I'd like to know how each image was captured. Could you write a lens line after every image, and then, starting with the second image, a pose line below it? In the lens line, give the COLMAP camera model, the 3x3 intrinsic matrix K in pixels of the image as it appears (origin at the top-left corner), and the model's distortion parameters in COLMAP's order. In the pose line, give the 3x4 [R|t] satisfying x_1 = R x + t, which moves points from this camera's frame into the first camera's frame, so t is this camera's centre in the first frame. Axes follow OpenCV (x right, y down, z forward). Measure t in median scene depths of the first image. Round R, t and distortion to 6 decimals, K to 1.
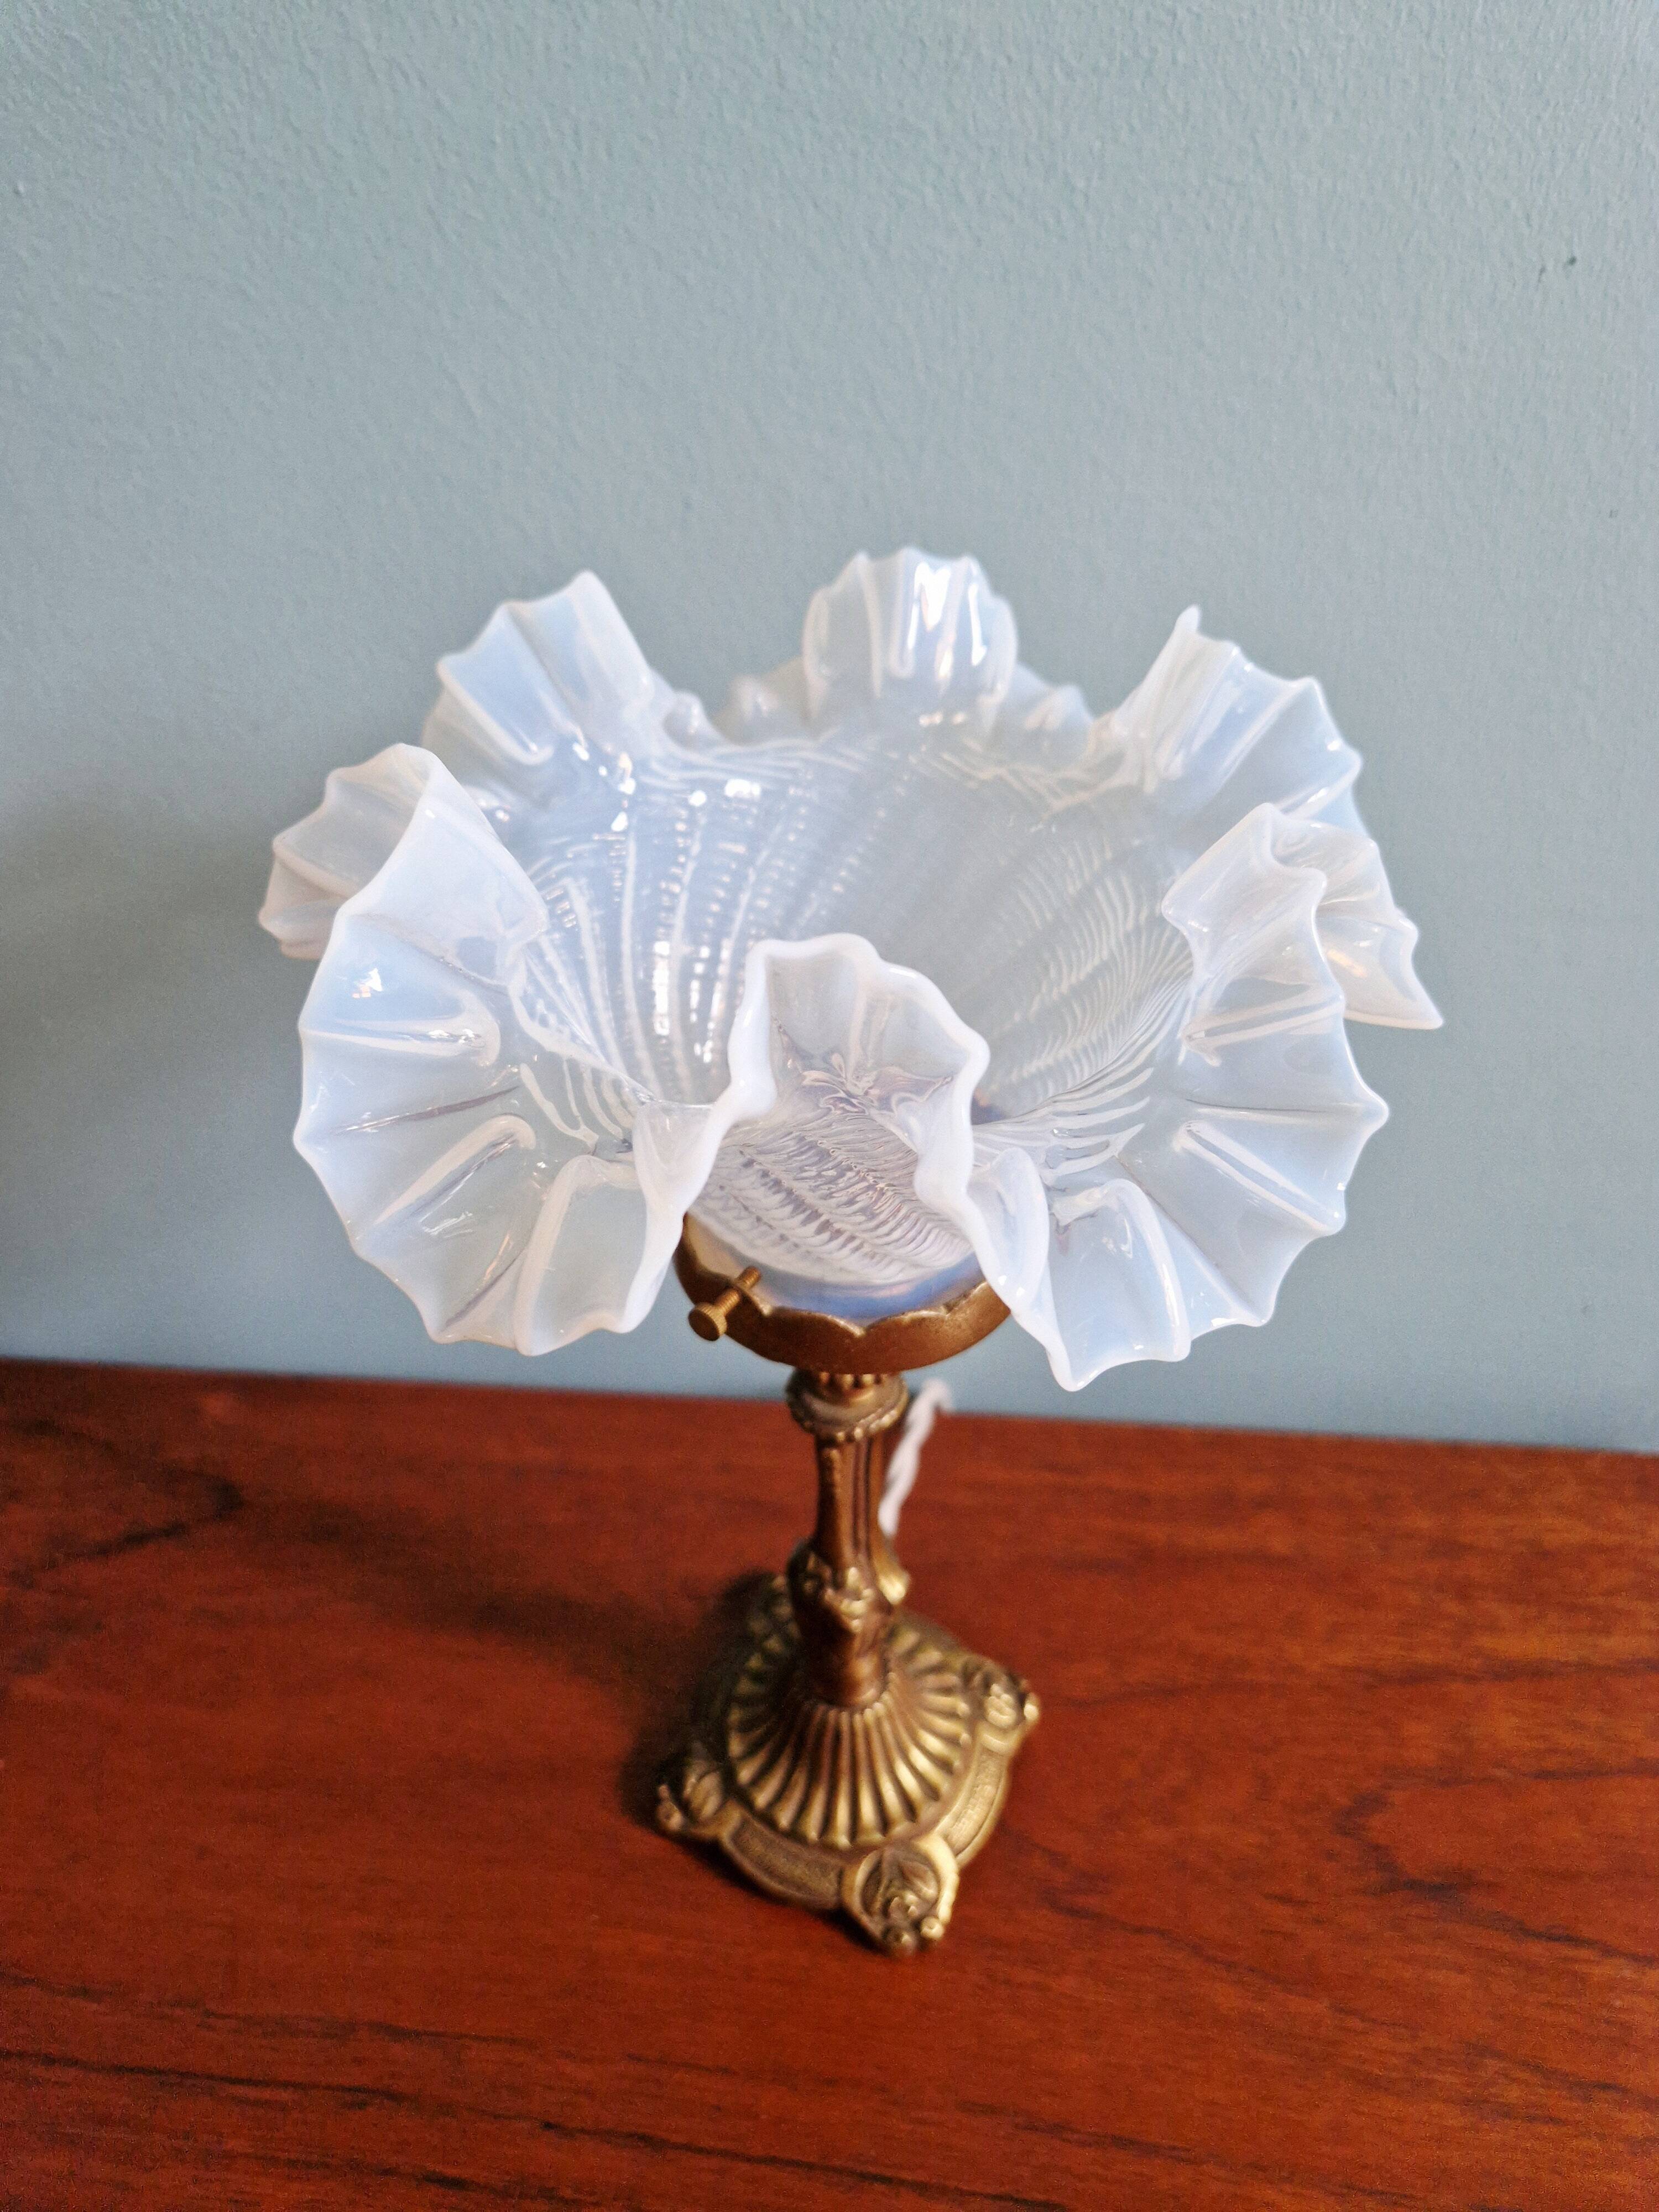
lens RADIAL K [[1535.7, 0, 829.5], [0, 1535.7, 1106.0], [0, 0, 1]] dist [0.067509, -0.077837]
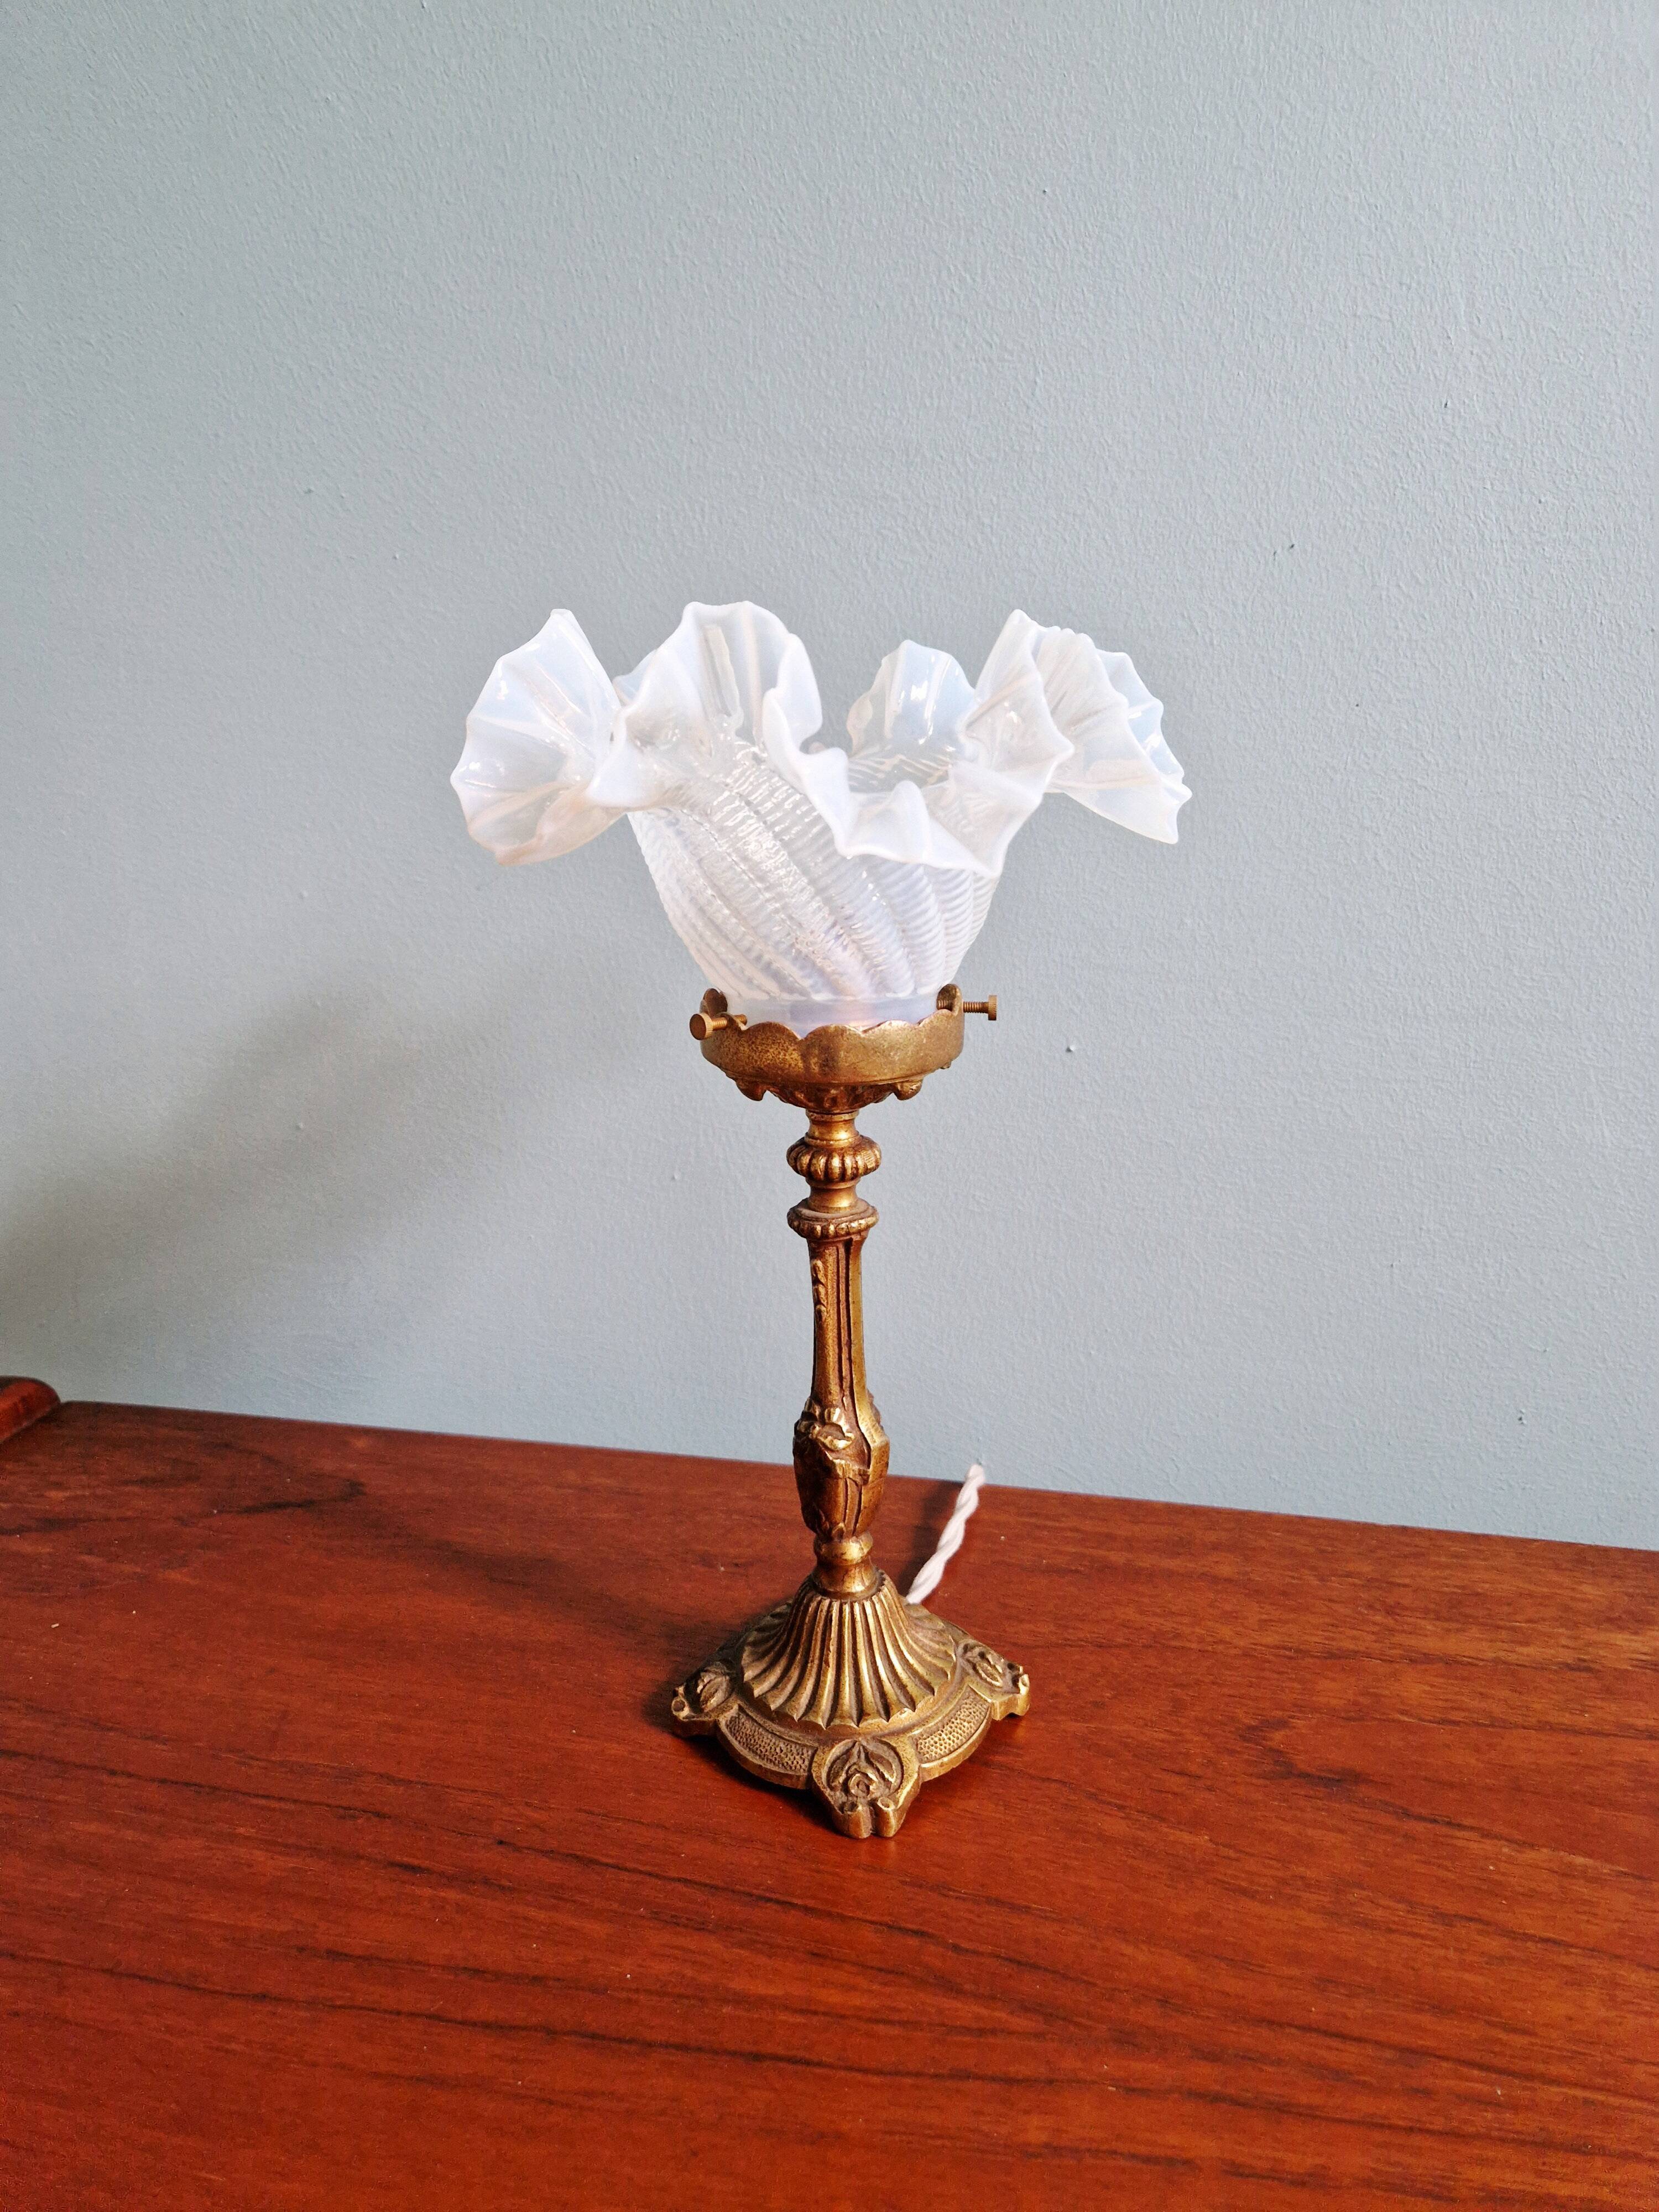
lens RADIAL K [[1508.2, 0, 838.4], [0, 1508.2, 1118.1], [0, 0, 1]] dist [0.067519, -0.060929]
pose [[0.988827, 0.018191, -0.147953, 0.217884], [-0.078023, 0.908873, -0.409709, 0.587719], [0.127018, 0.416675, 0.900138, -0.209460]]
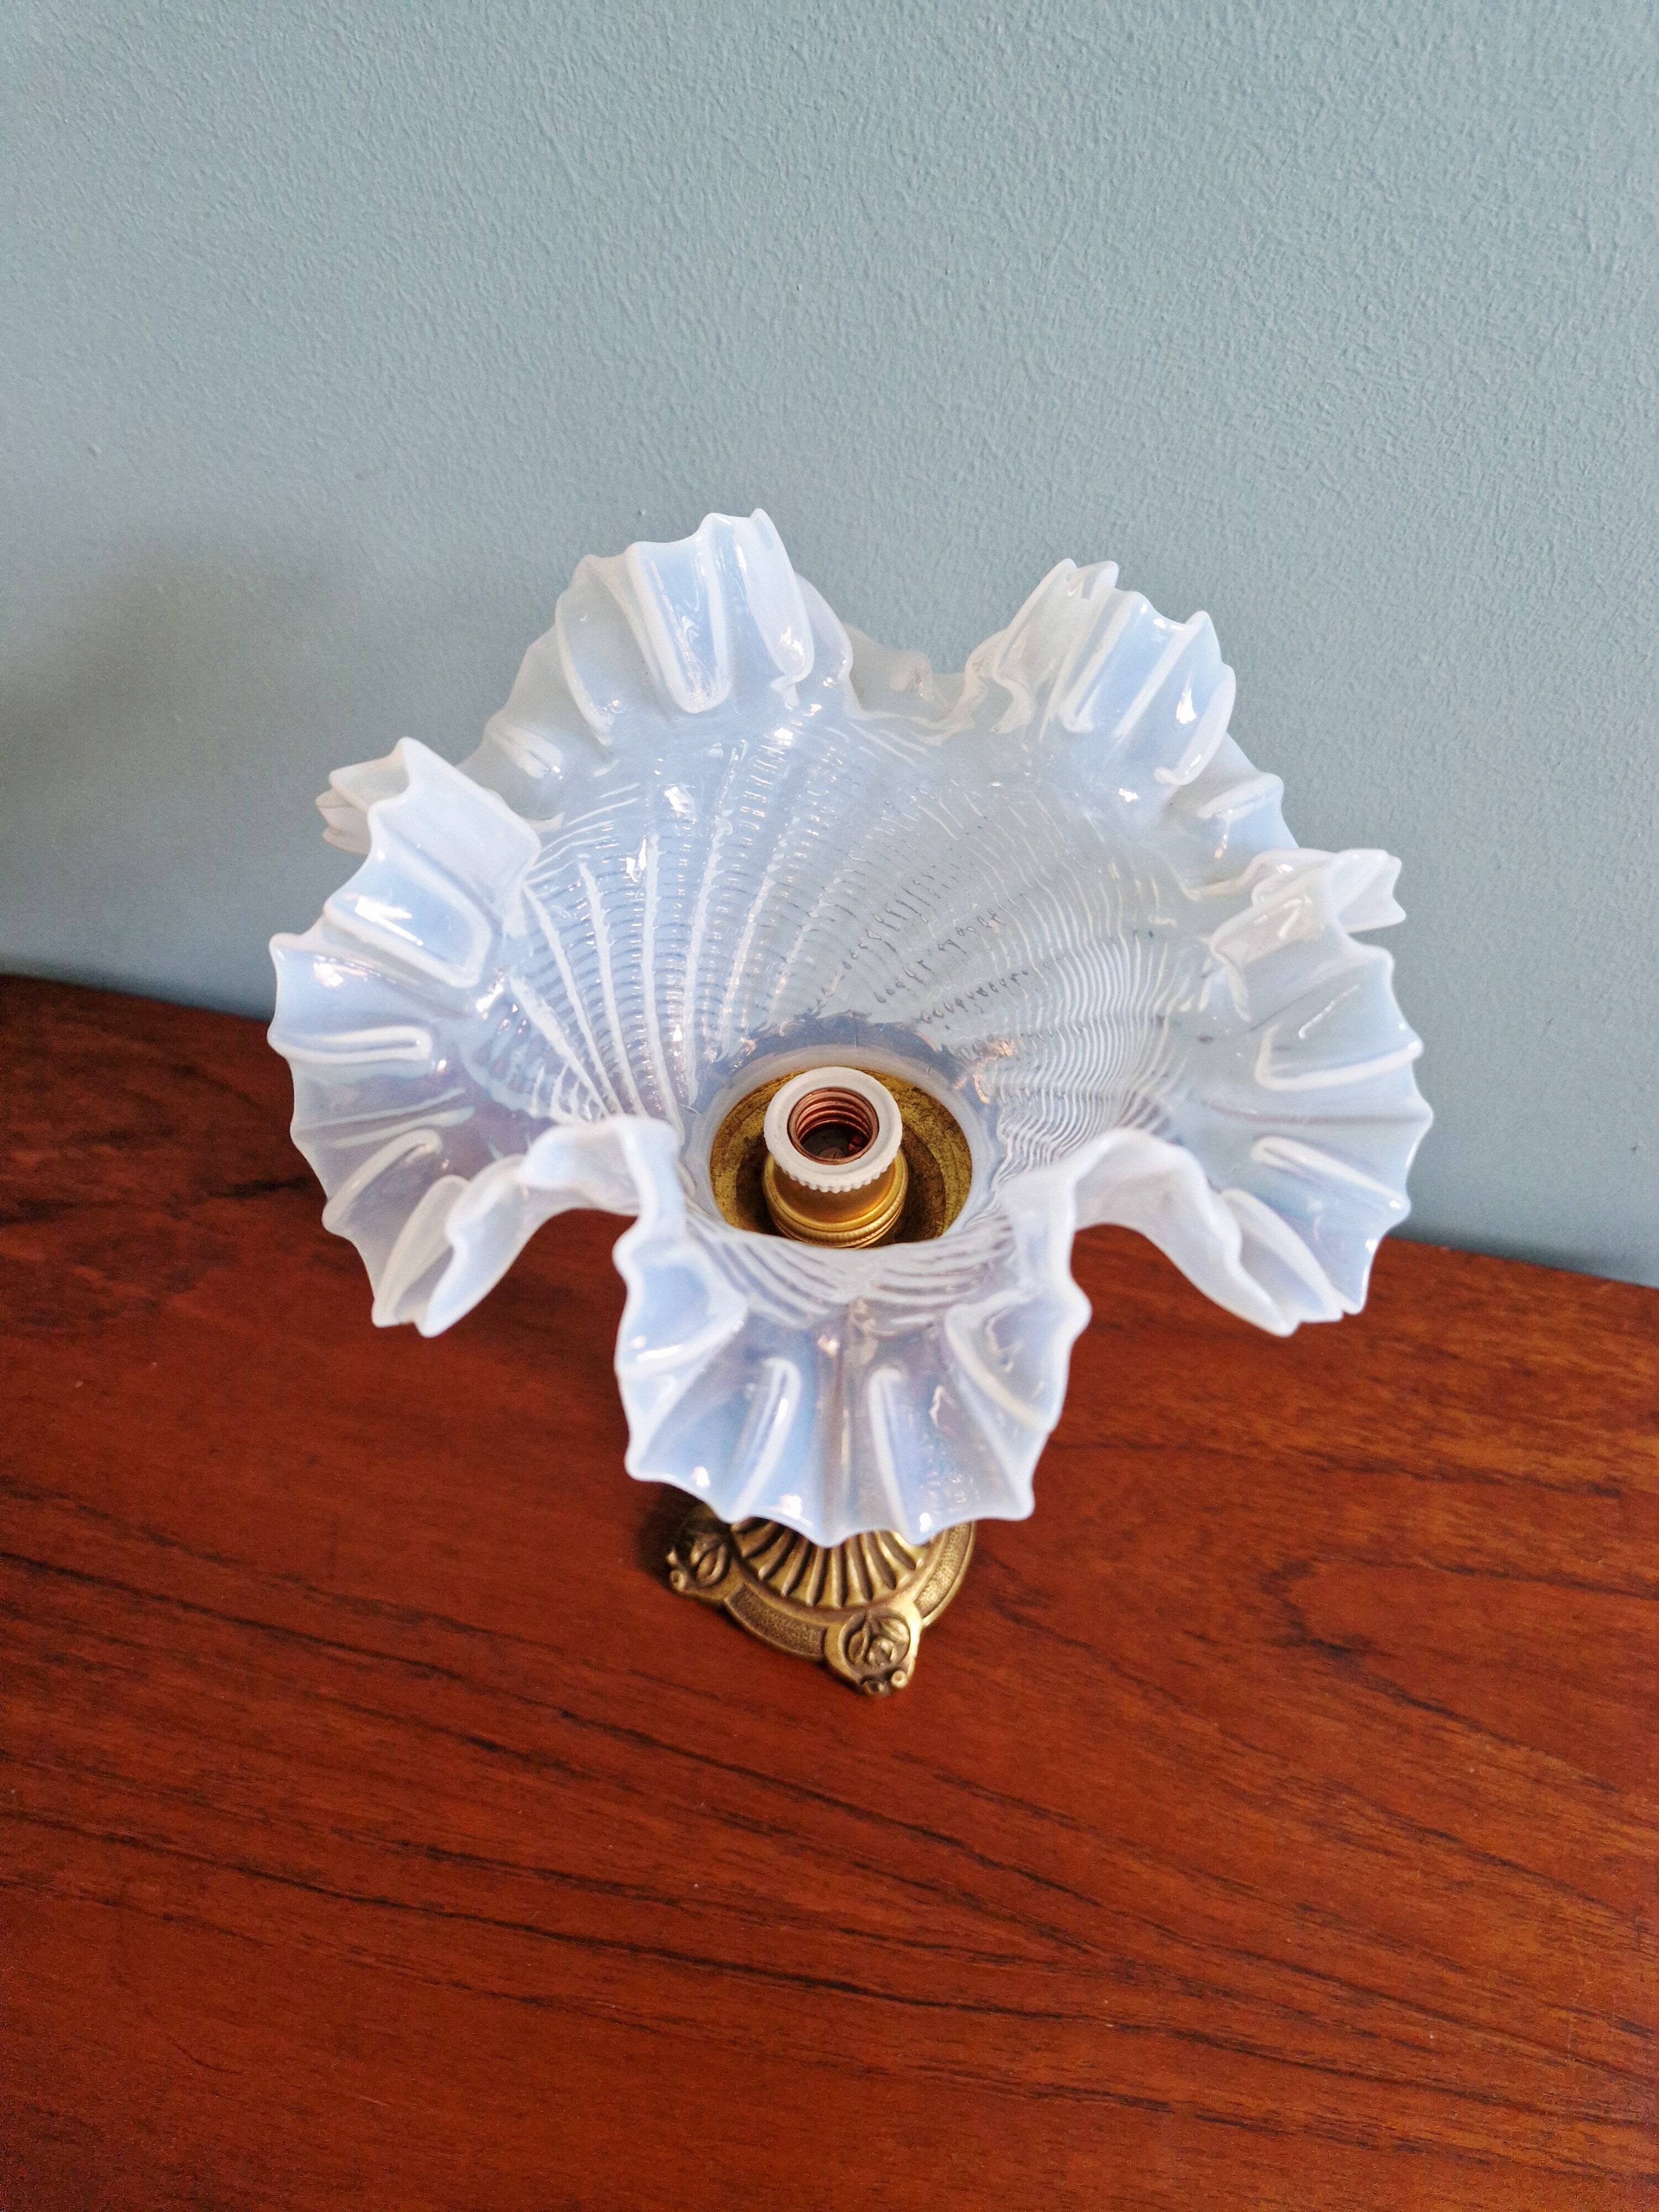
lens RADIAL K [[1522.8, 0, 814.4], [0, 1522.8, 1104.8], [0, 0, 1]] dist [0.064355, -0.057651]
pose [[0.987640, 0.126987, -0.091880, 0.066608], [-0.095139, 0.951537, 0.292449, -0.191074], [0.124564, -0.280093, 0.951857, -0.021205]]
